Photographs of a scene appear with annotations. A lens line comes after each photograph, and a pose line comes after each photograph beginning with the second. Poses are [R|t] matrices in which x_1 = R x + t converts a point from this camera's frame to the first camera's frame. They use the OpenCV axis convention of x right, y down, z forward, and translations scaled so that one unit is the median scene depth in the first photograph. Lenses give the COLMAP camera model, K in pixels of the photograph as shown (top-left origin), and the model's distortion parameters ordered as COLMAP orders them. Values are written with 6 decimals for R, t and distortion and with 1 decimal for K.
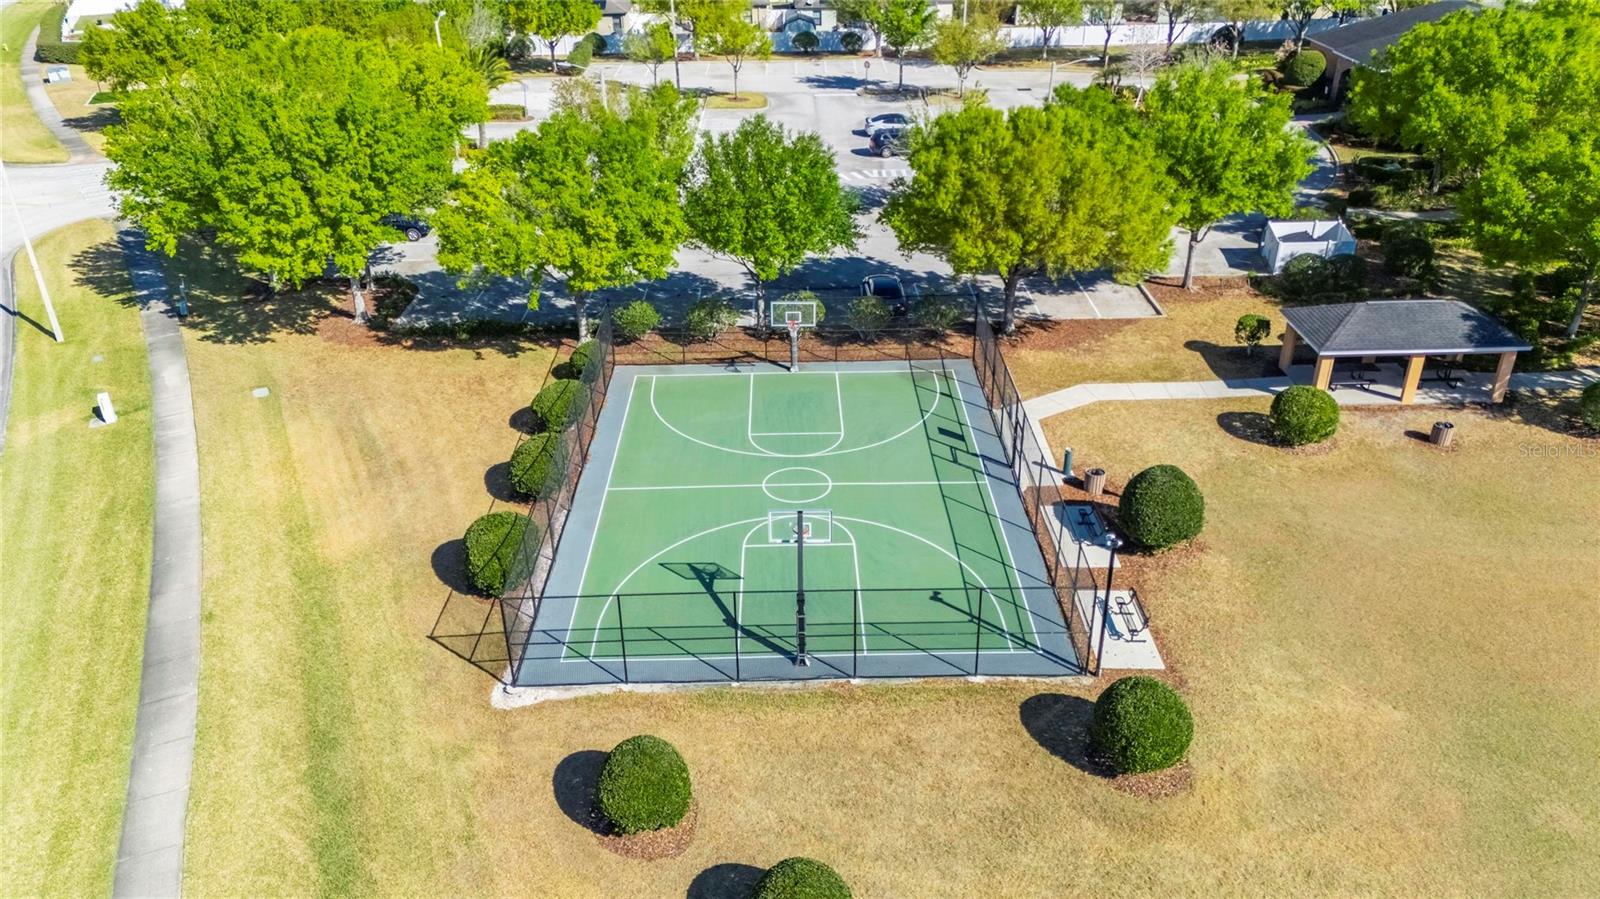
lens RADIAL K [[1146.1, 0, 800.0], [0, 1146.1, 449.5], [0, 0, 1]] dist [0.079283, -0.080702]
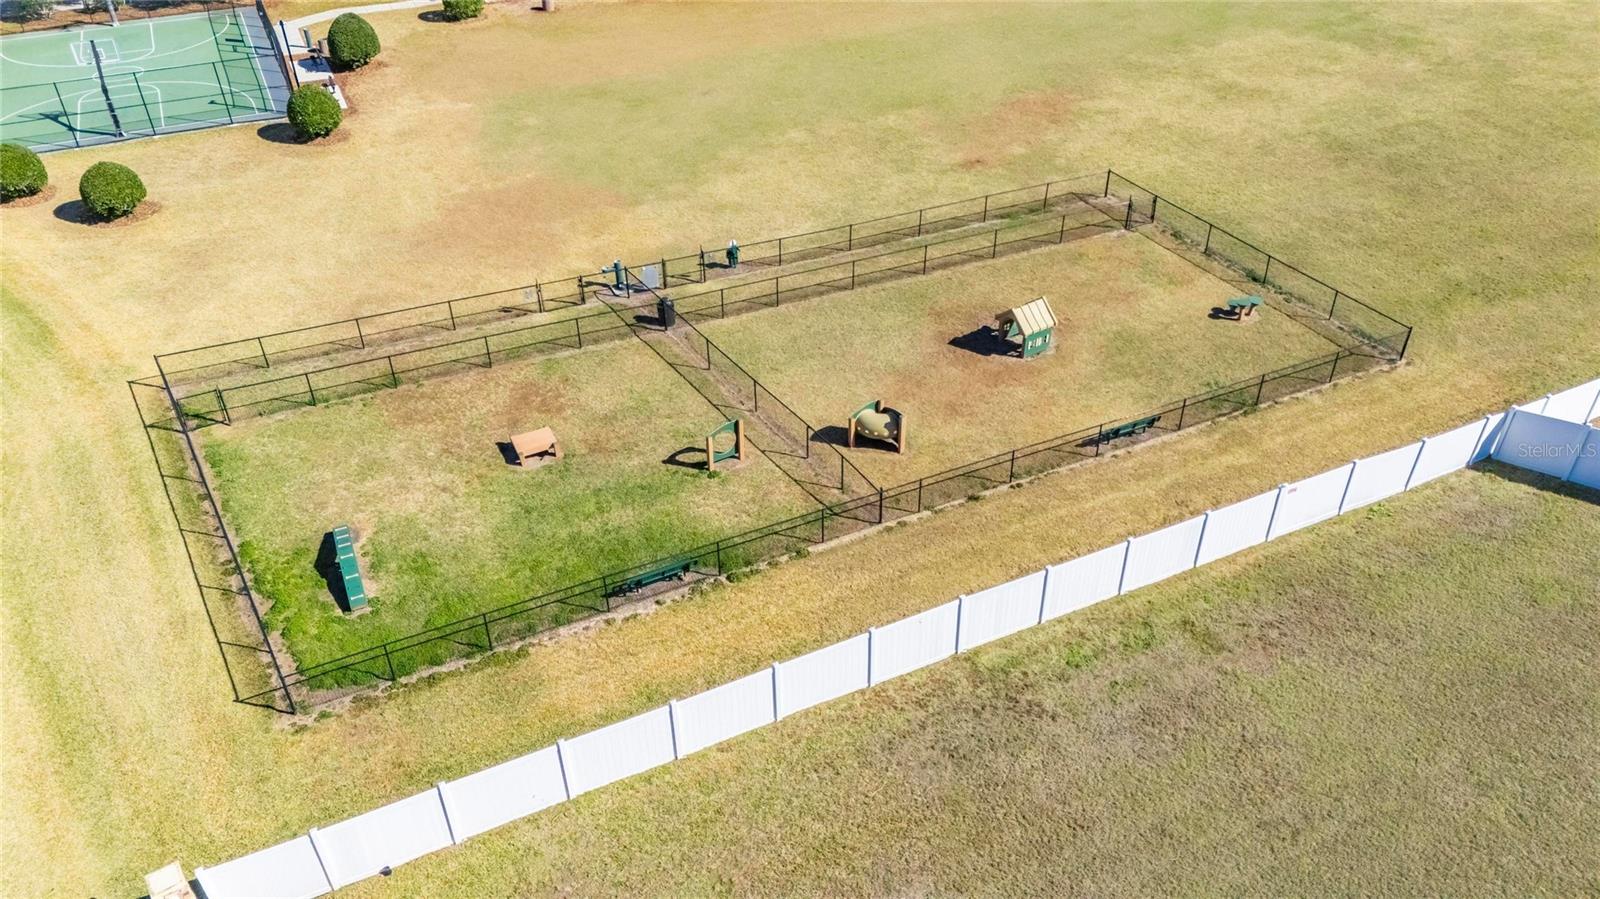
lens RADIAL K [[1146.1, 0, 800.0], [0, 1146.1, 449.5], [0, 0, 1]] dist [0.079283, -0.080702]
pose [[0.906022, -0.240282, 0.348407, 0.137473], [0.196200, 0.967867, 0.157287, 0.391116], [-0.375005, -0.074148, 0.924052, -0.680669]]
